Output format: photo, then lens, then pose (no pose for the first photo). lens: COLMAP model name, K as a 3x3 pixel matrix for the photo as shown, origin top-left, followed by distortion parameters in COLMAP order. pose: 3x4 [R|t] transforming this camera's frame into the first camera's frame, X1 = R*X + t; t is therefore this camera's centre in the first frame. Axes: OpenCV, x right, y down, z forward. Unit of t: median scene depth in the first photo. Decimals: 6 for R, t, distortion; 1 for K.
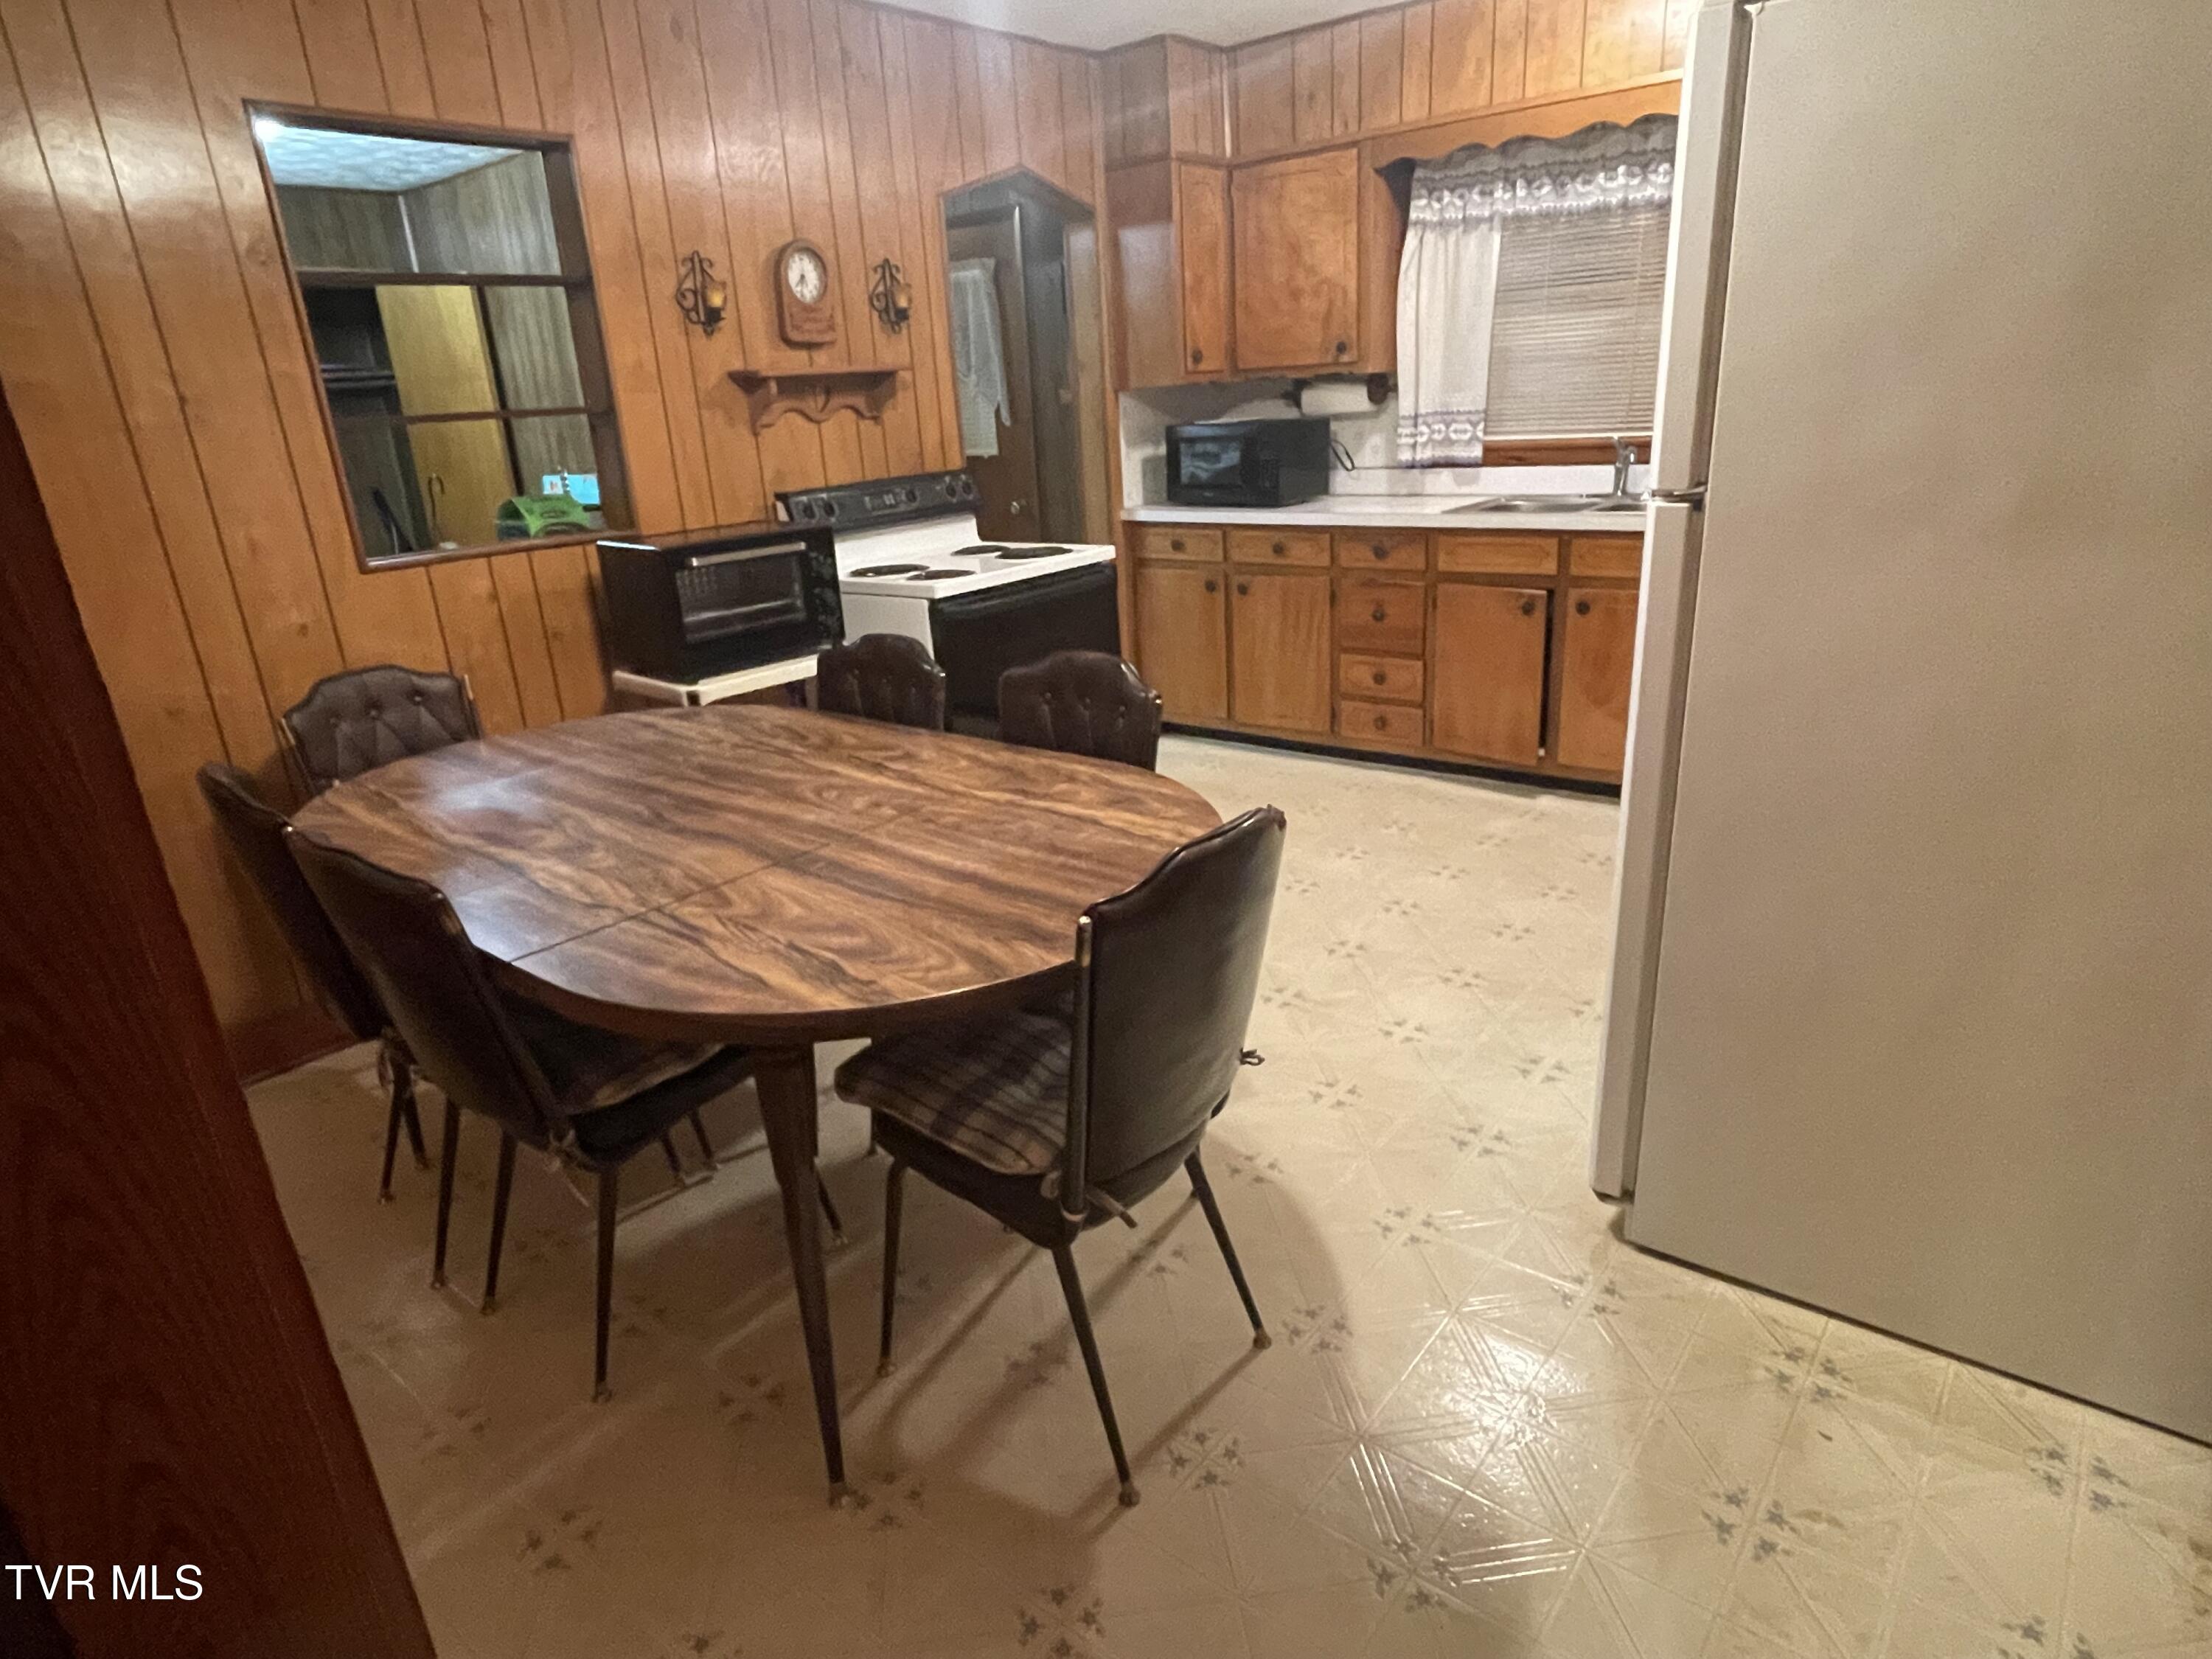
lens RADIAL K [[1274.2, 0, 1065.8], [0, 1274.2, 849.6], [0, 0, 1]] dist [-0.023824, 0.014908]
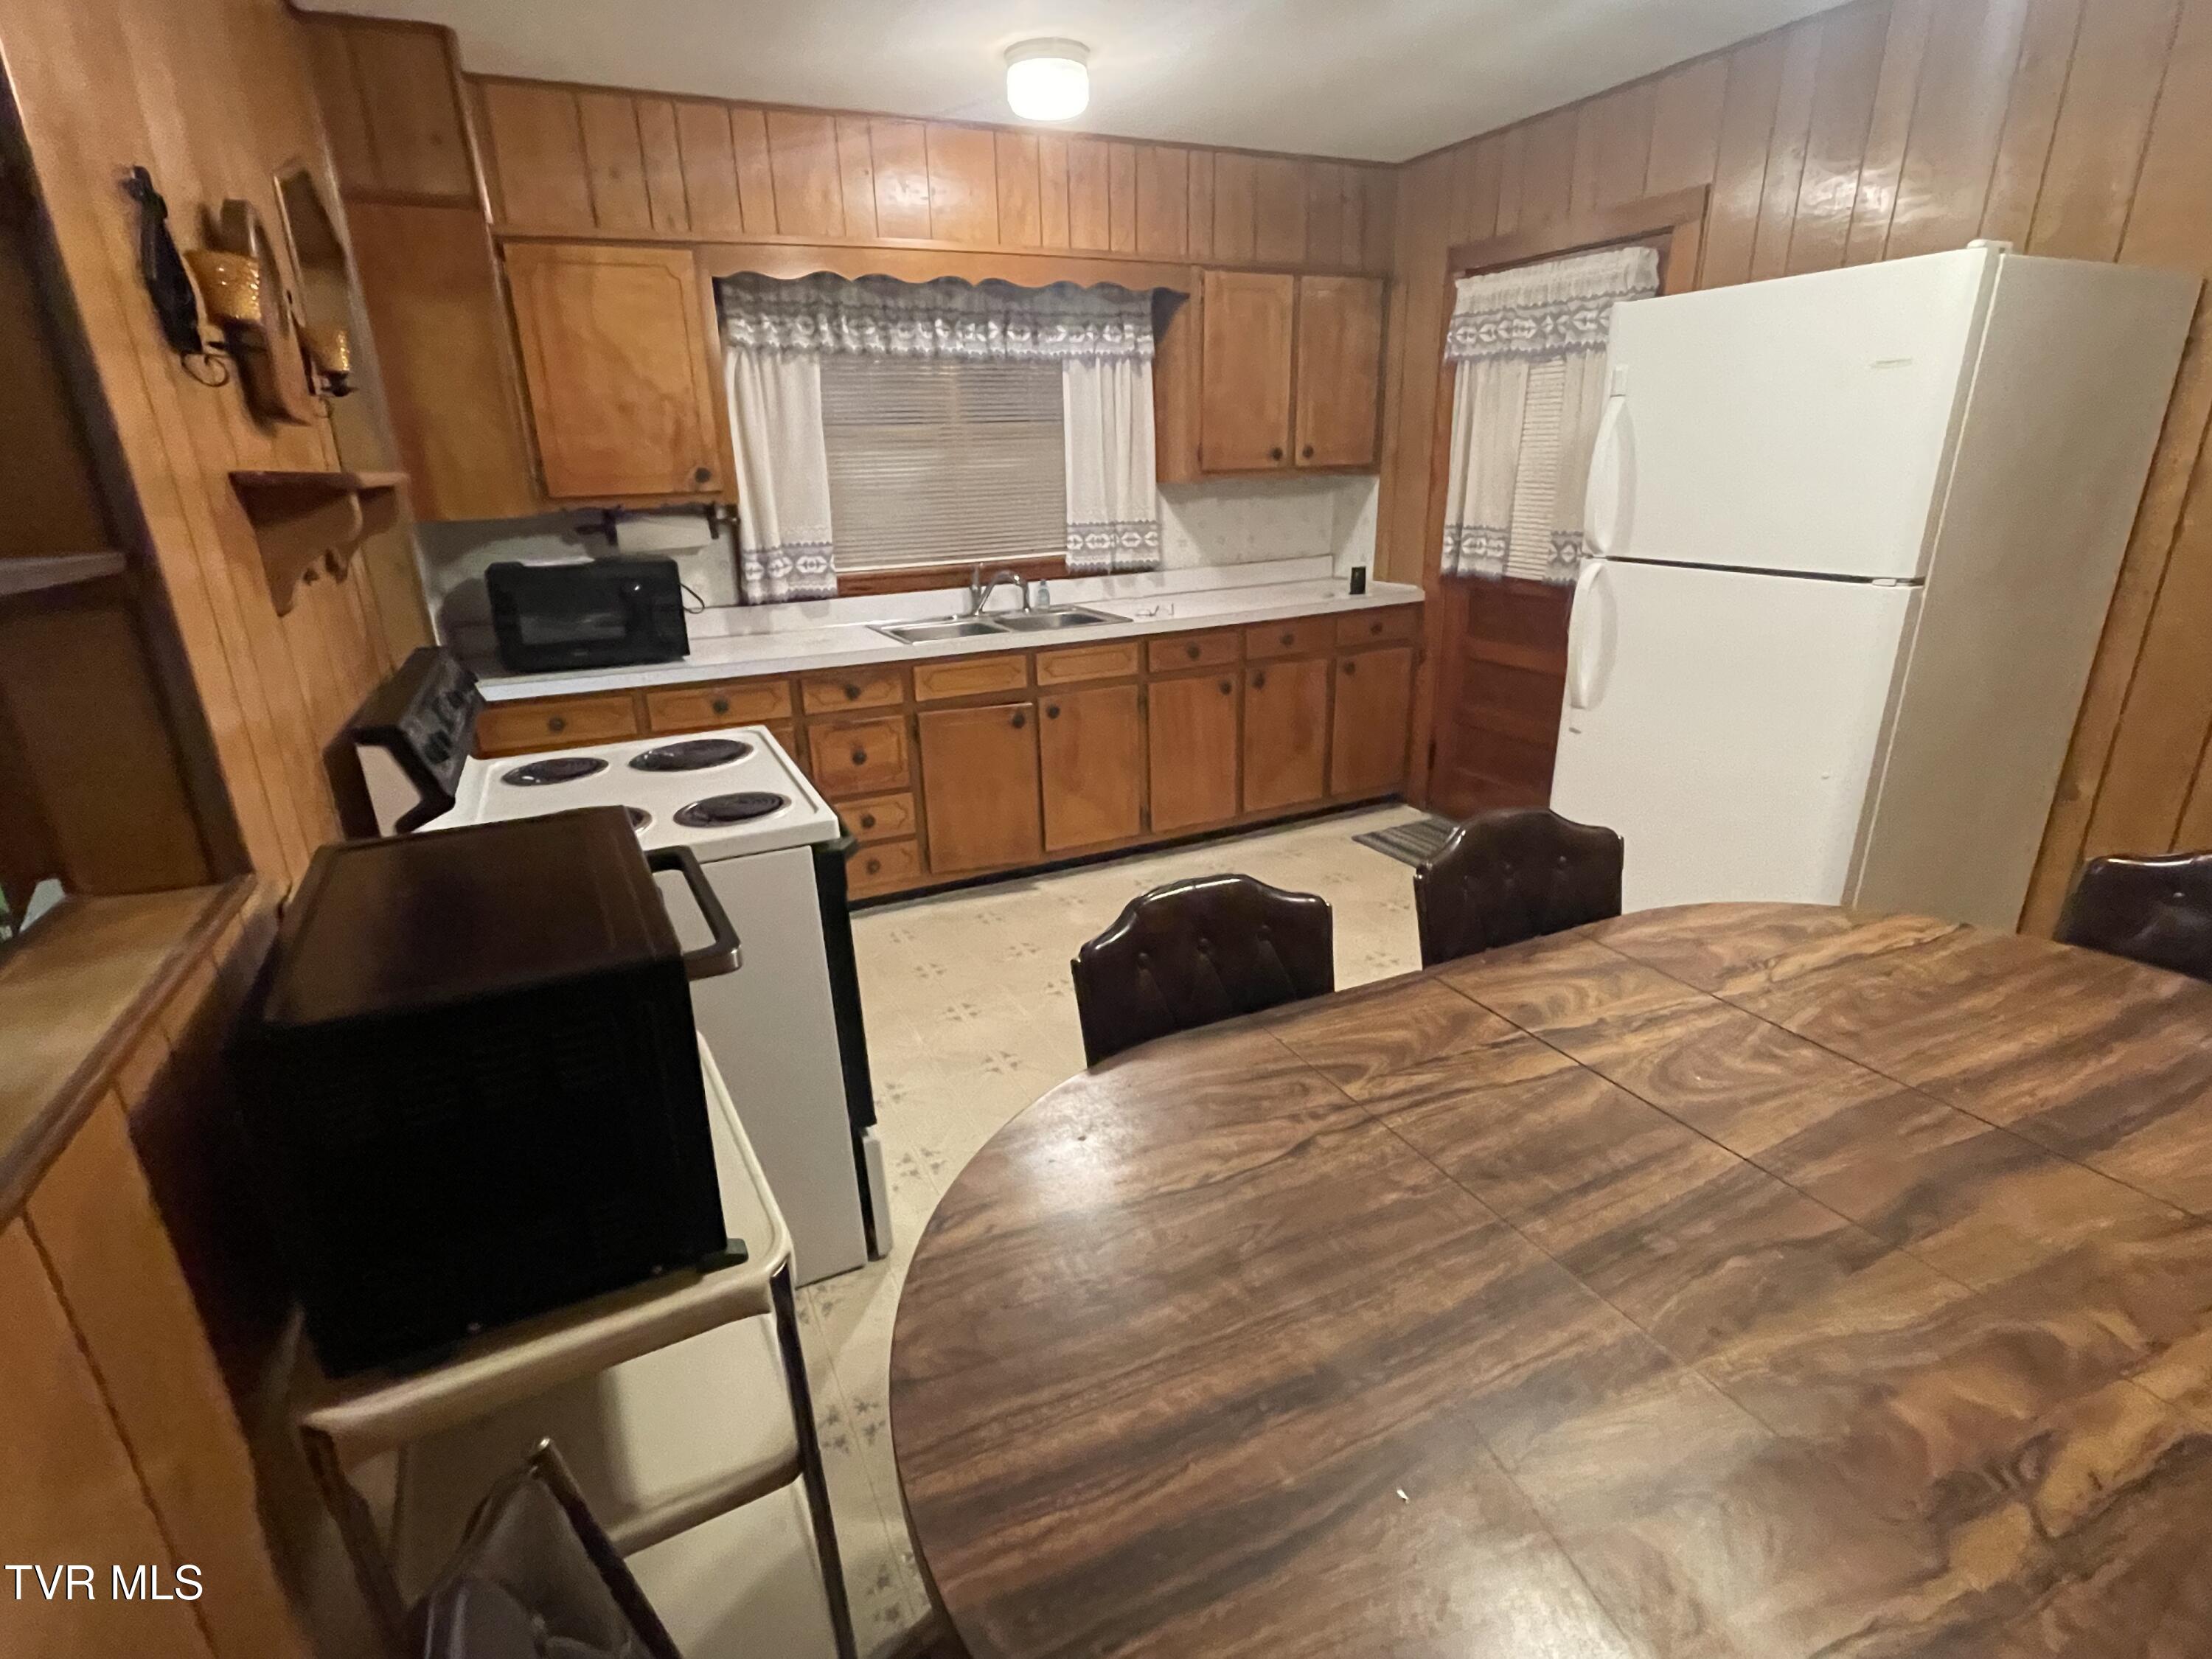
lens RADIAL K [[1084.5, 0, 1096.5], [0, 1084.5, 850.4], [0, 0, 1]] dist [-0.006474, 0.001132]
pose [[0.412826, -0.262286, 0.872227, -0.411185], [0.316913, 0.939165, 0.132419, -0.176346], [-0.853897, 0.221754, 0.470834, 0.504748]]
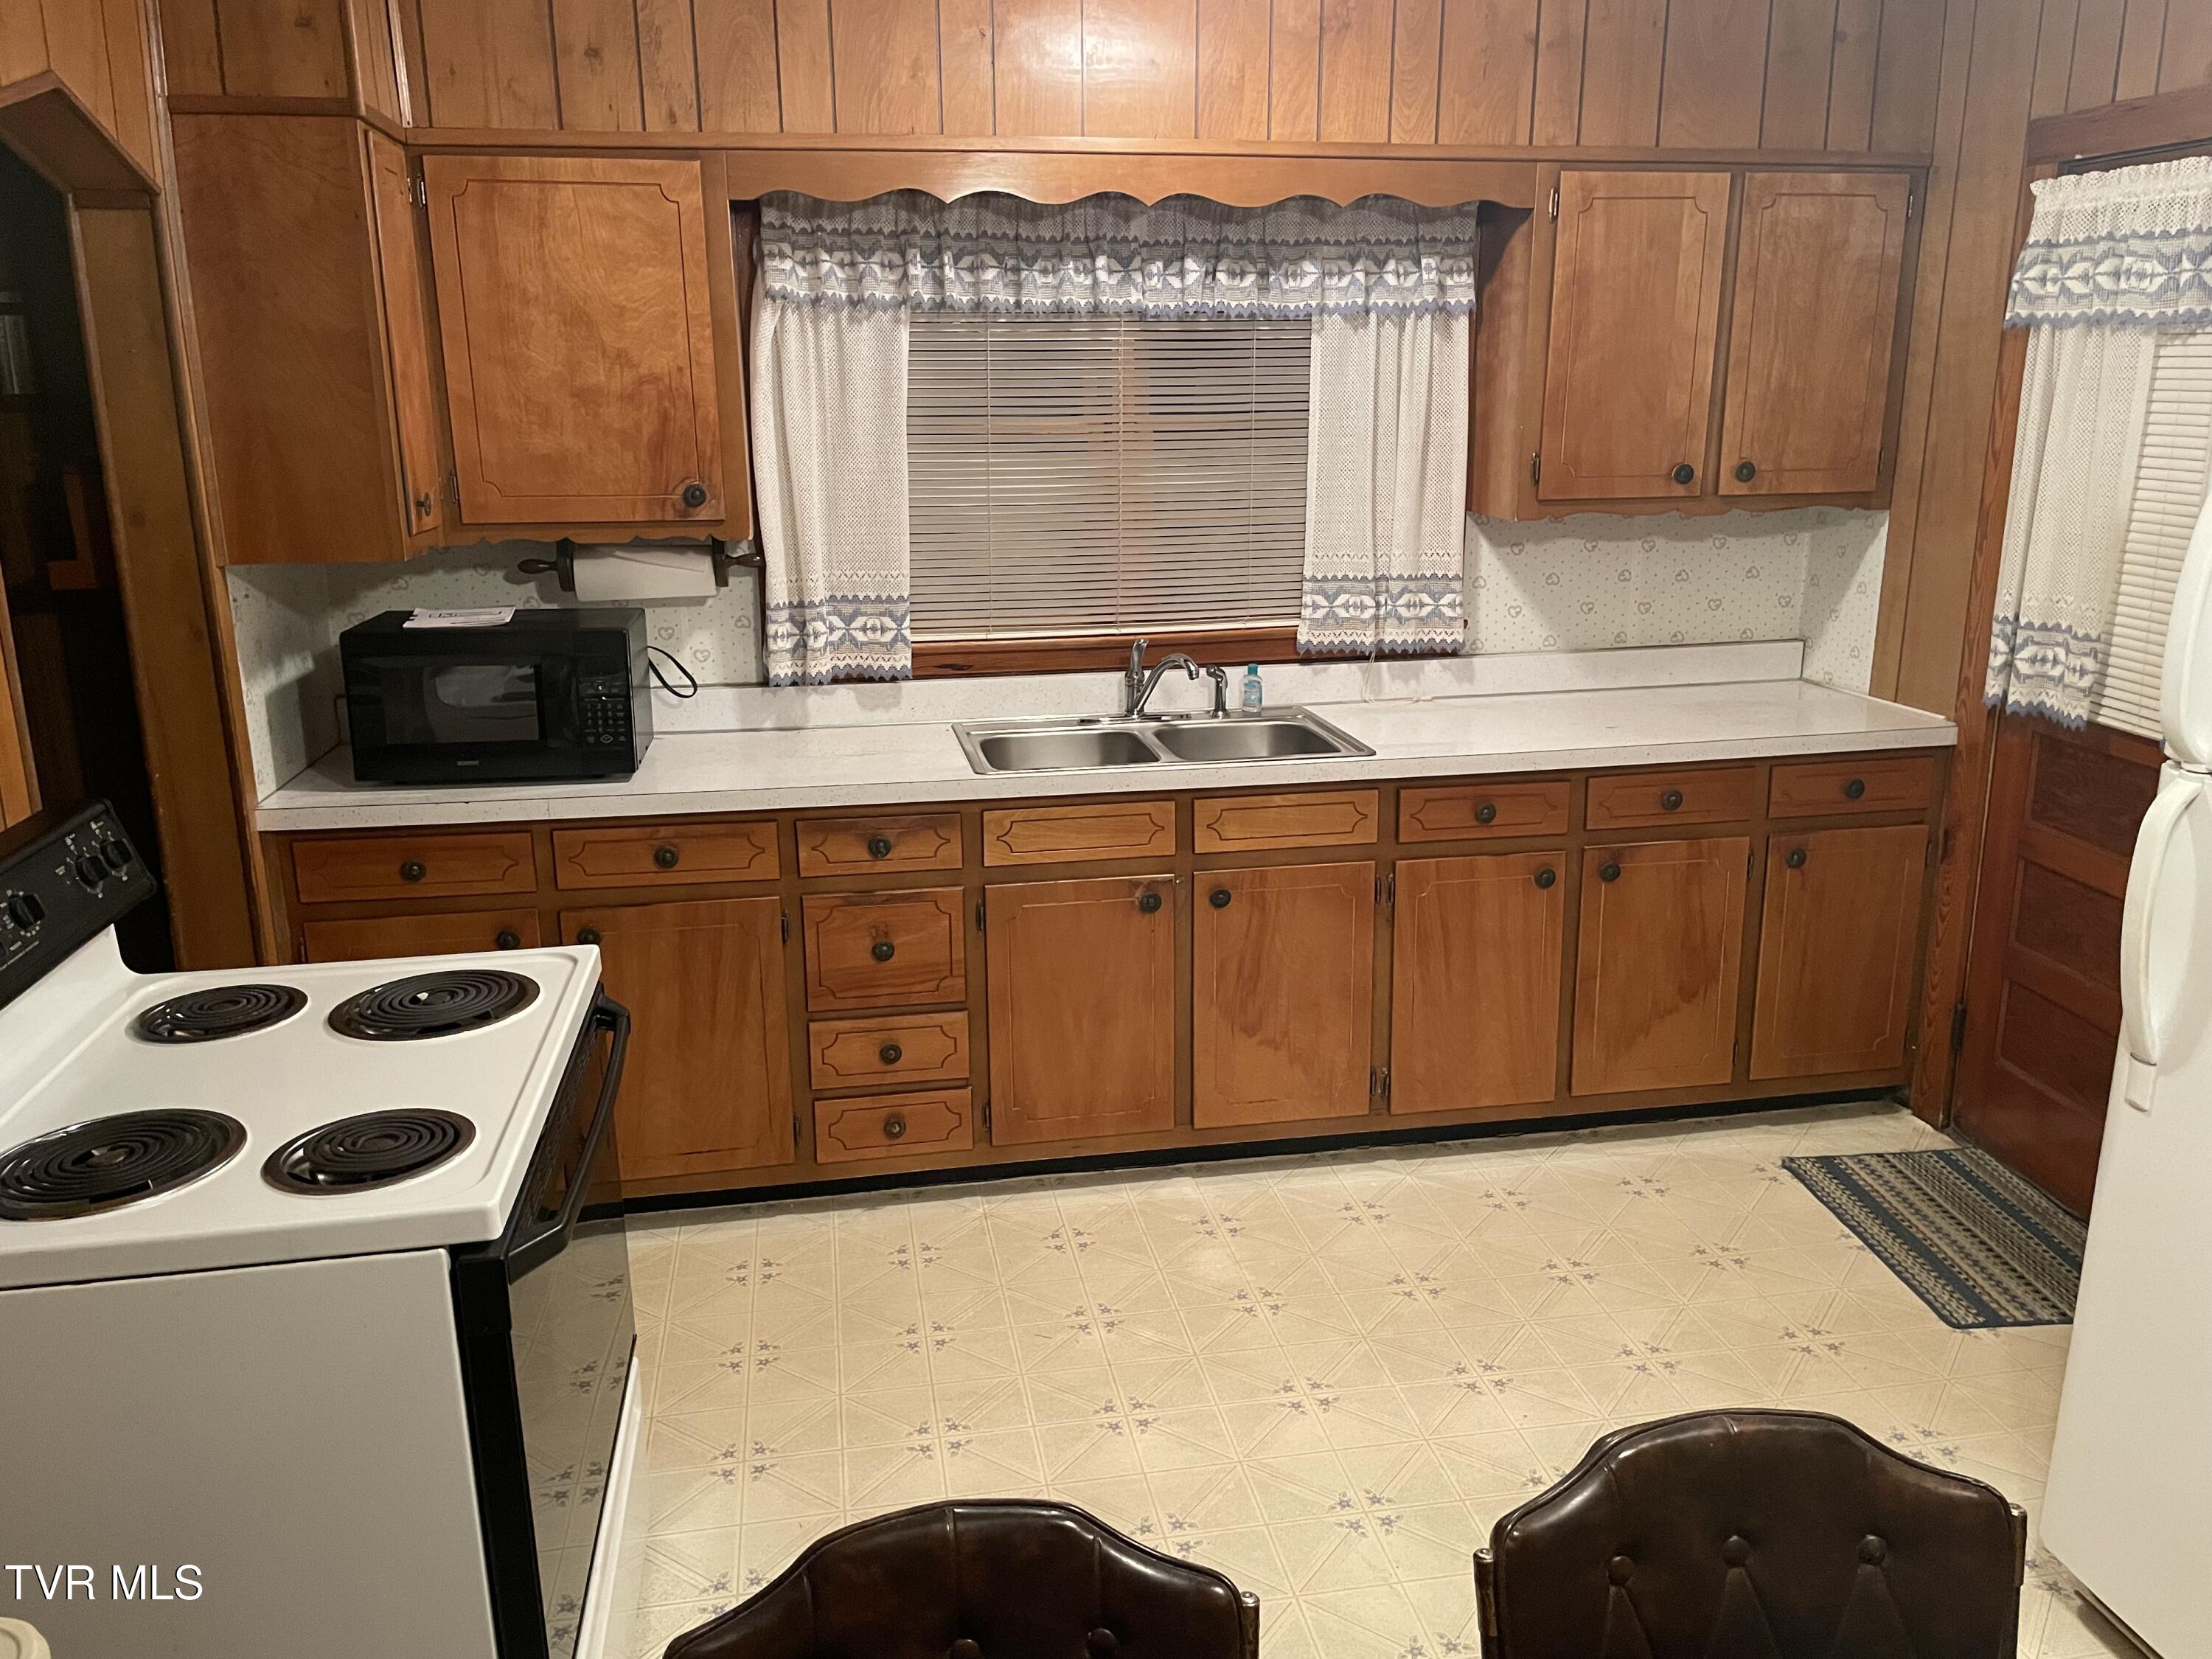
lens RADIAL K [[1676.5, 0, 1109.8], [0, 1676.5, 812.9], [0, 0, 1]] dist [0.059904, -0.039960]
pose [[0.641301, -0.131692, 0.755903, -0.264680], [0.233599, 0.971905, -0.028859, -0.205834], [-0.730865, 0.195085, 0.654047, 0.427214]]
